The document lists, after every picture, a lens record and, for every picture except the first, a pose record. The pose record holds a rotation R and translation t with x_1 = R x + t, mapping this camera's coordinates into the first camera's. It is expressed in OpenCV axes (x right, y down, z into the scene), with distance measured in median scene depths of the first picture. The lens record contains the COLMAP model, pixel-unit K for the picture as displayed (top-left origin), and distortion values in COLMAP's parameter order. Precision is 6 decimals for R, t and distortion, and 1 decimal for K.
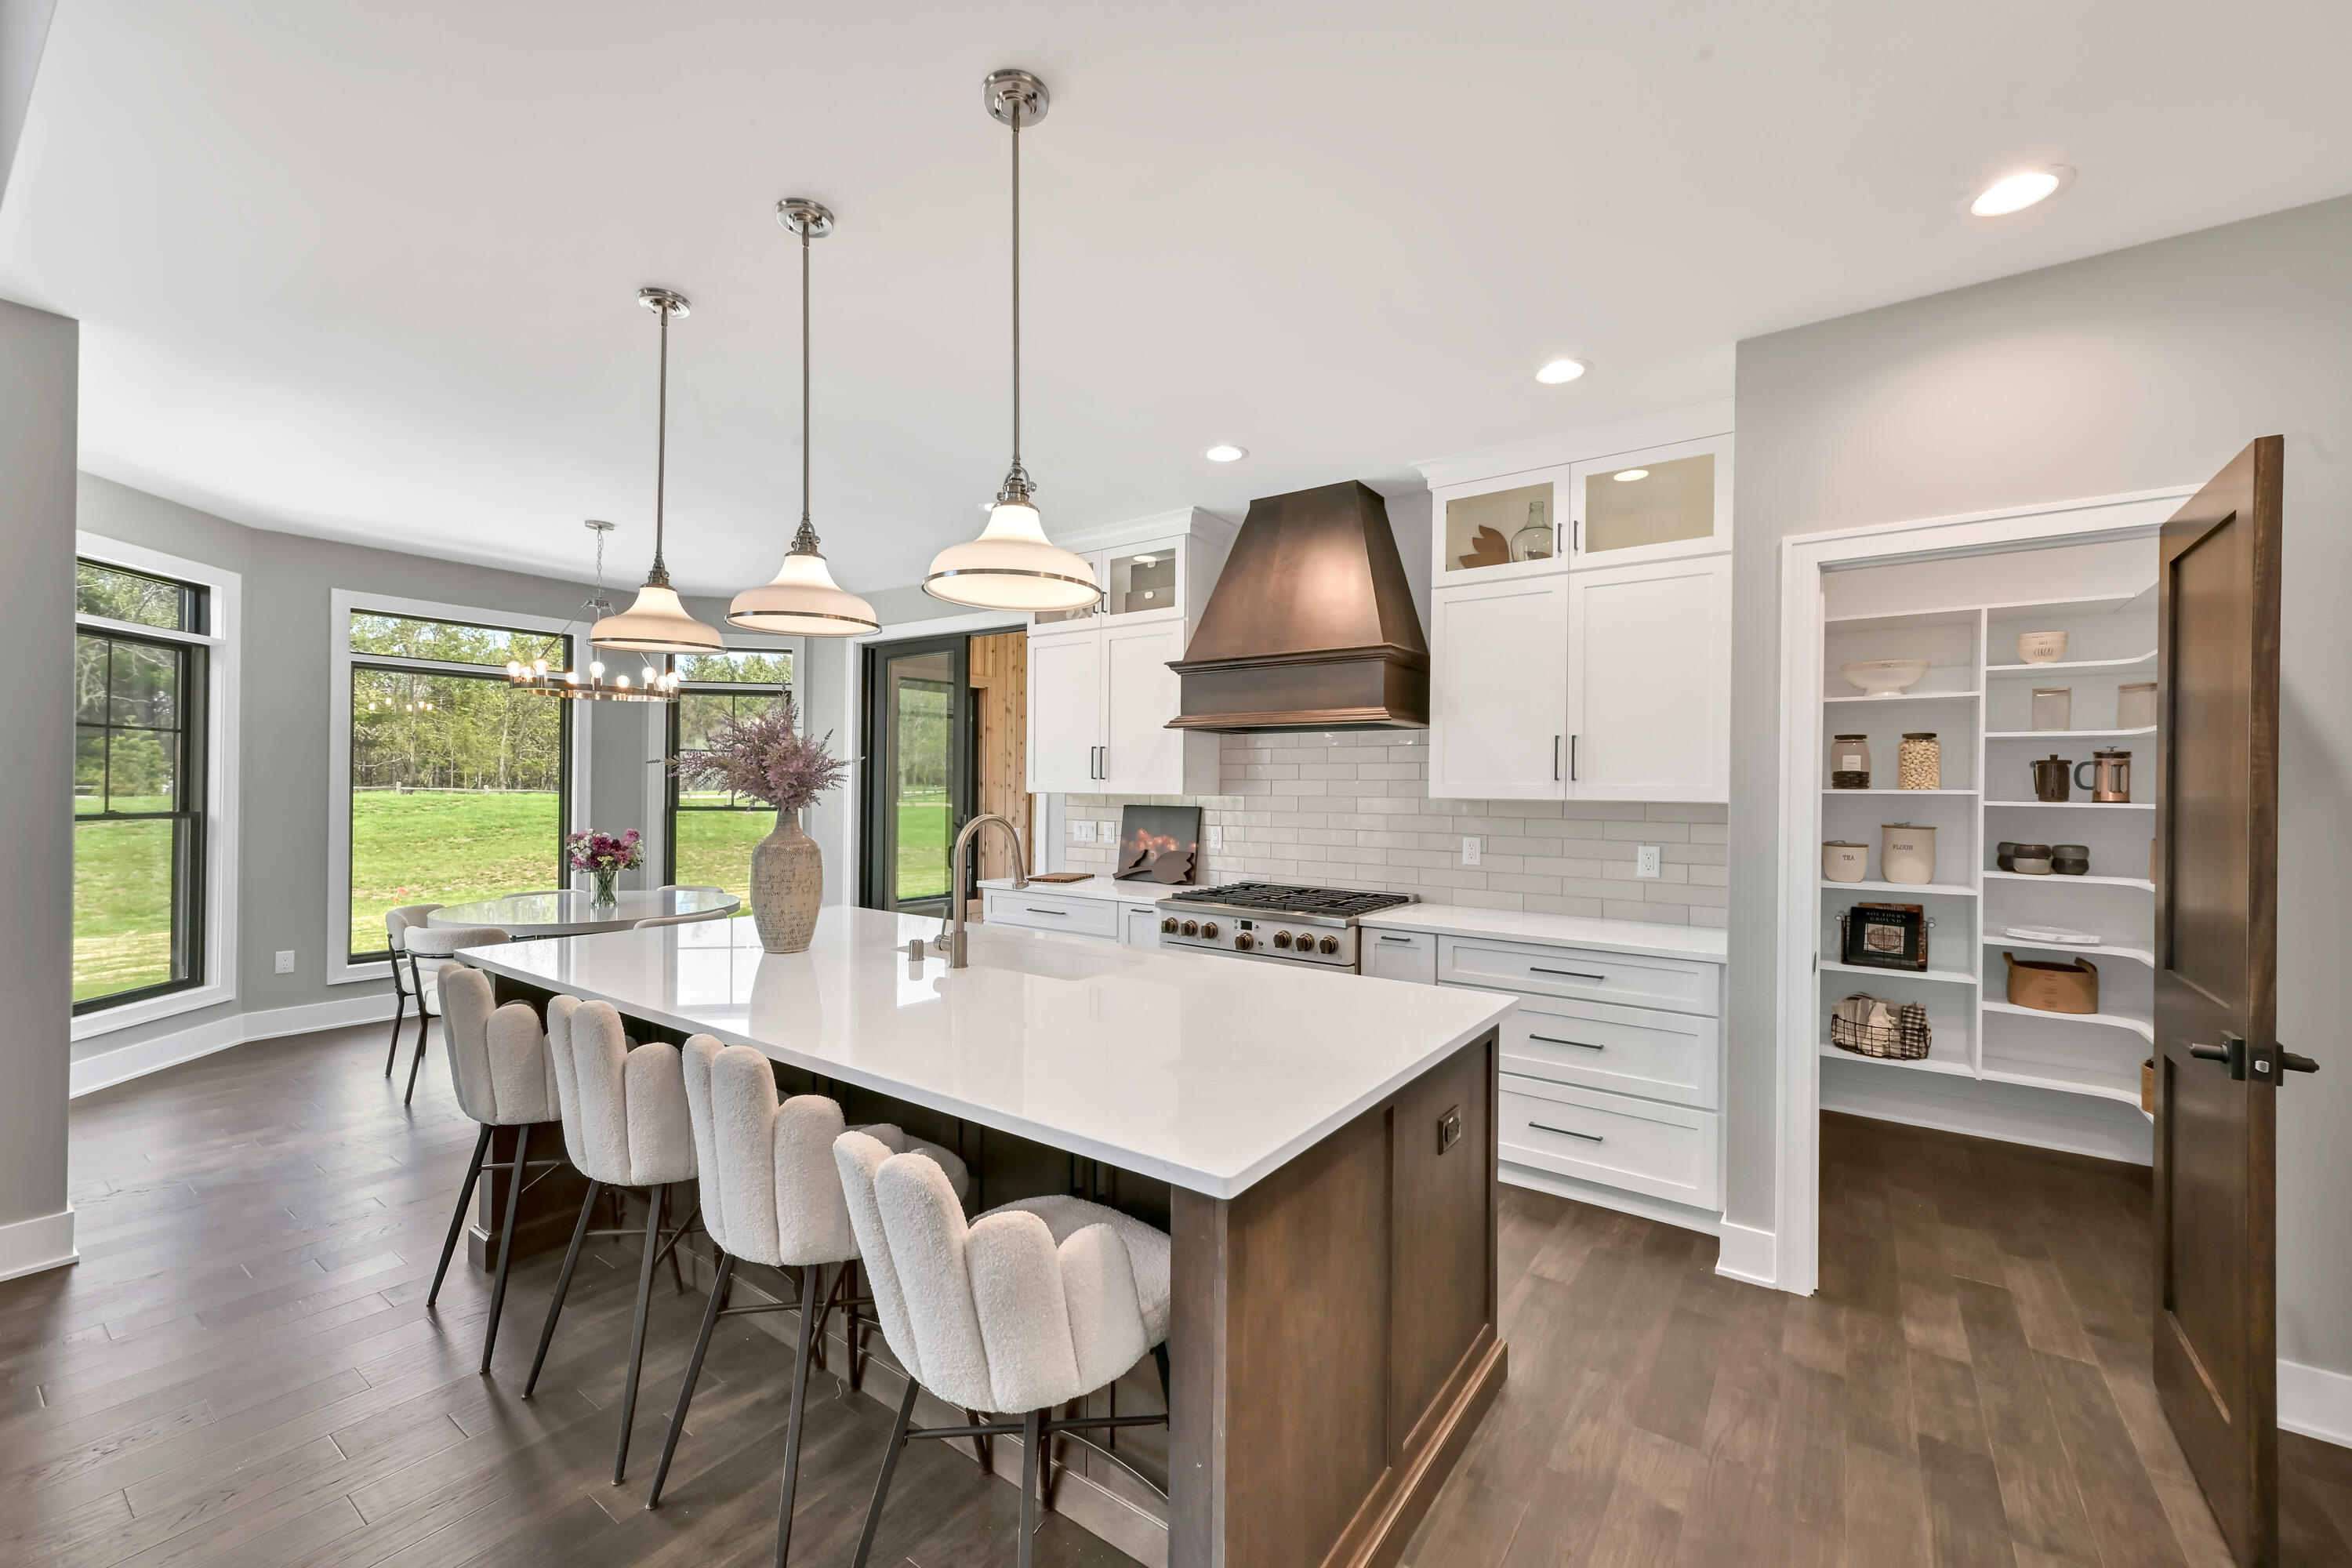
lens RADIAL K [[949.0, 0, 1171.0], [0, 949.0, 785.8], [0, 0, 1]] dist [-0.000617, 0.000066]
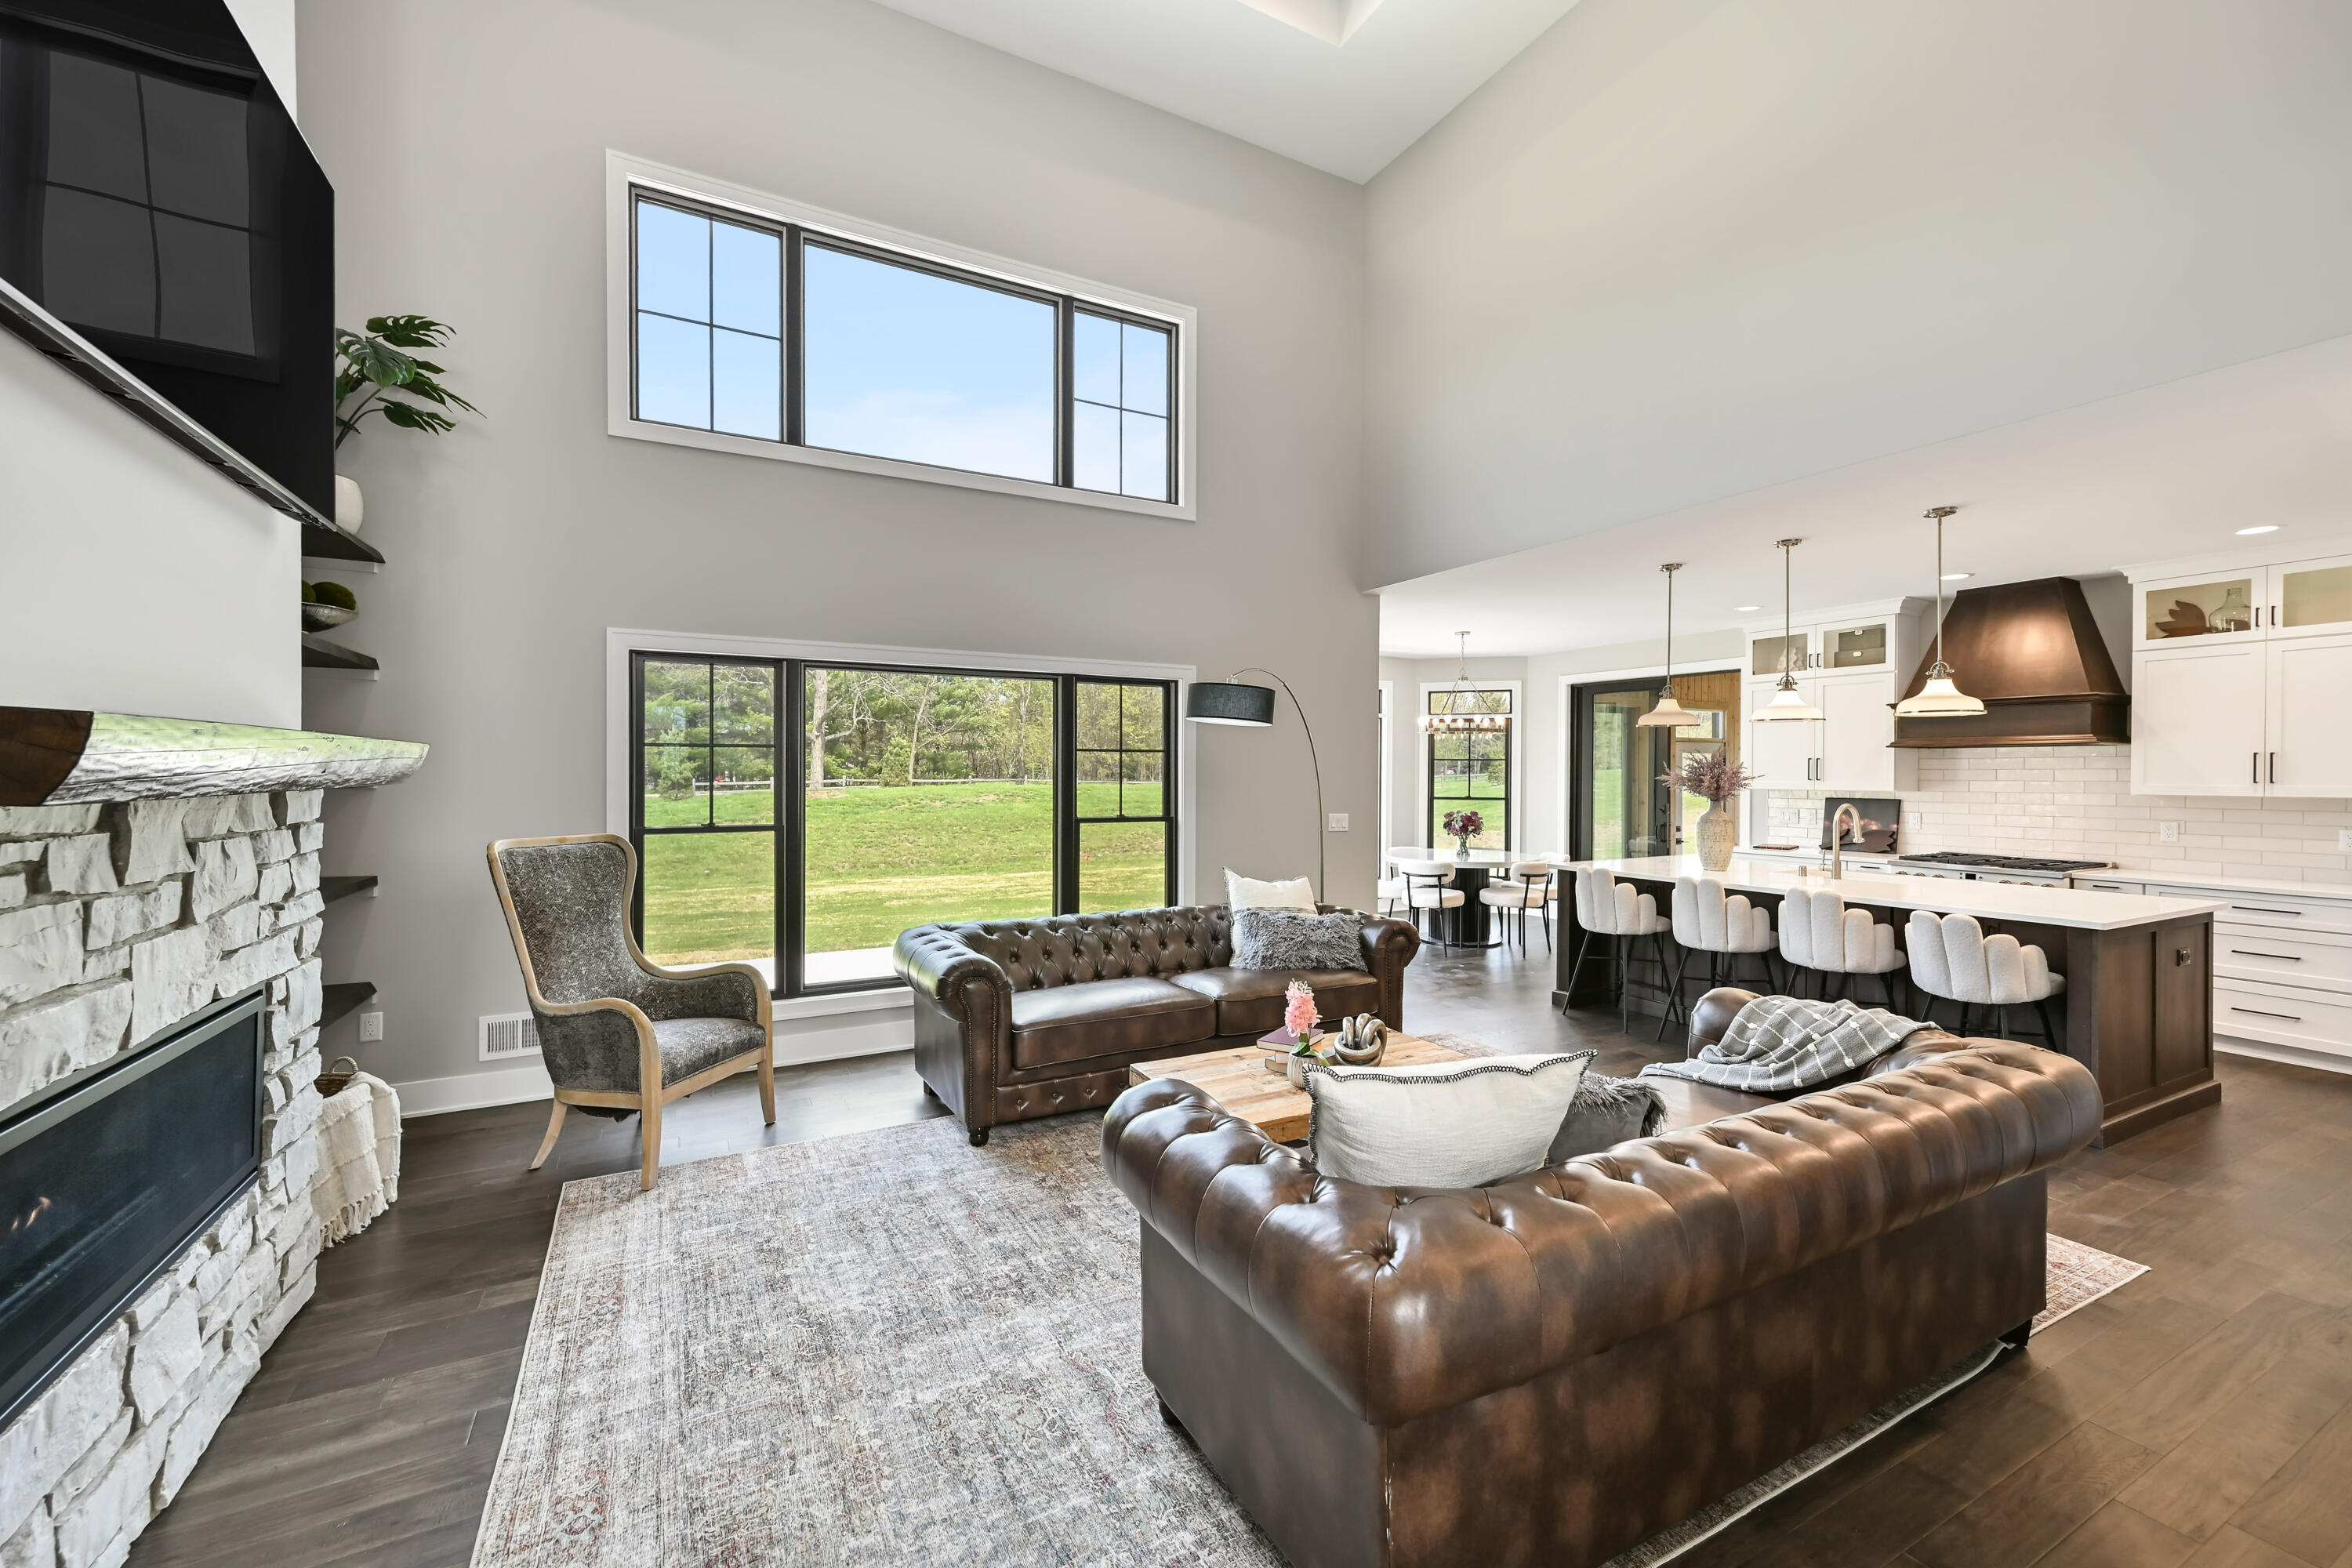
lens RADIAL K [[954.5, 0, 1176.8], [0, 954.5, 777.3], [0, 0, 1]] dist [0.010431, 0.000479]
pose [[0.898403, -0.006905, -0.439117, -0.374308], [0.008471, 0.999963, 0.001607, -0.027355], [0.439090, -0.005163, 0.898428, -0.926785]]
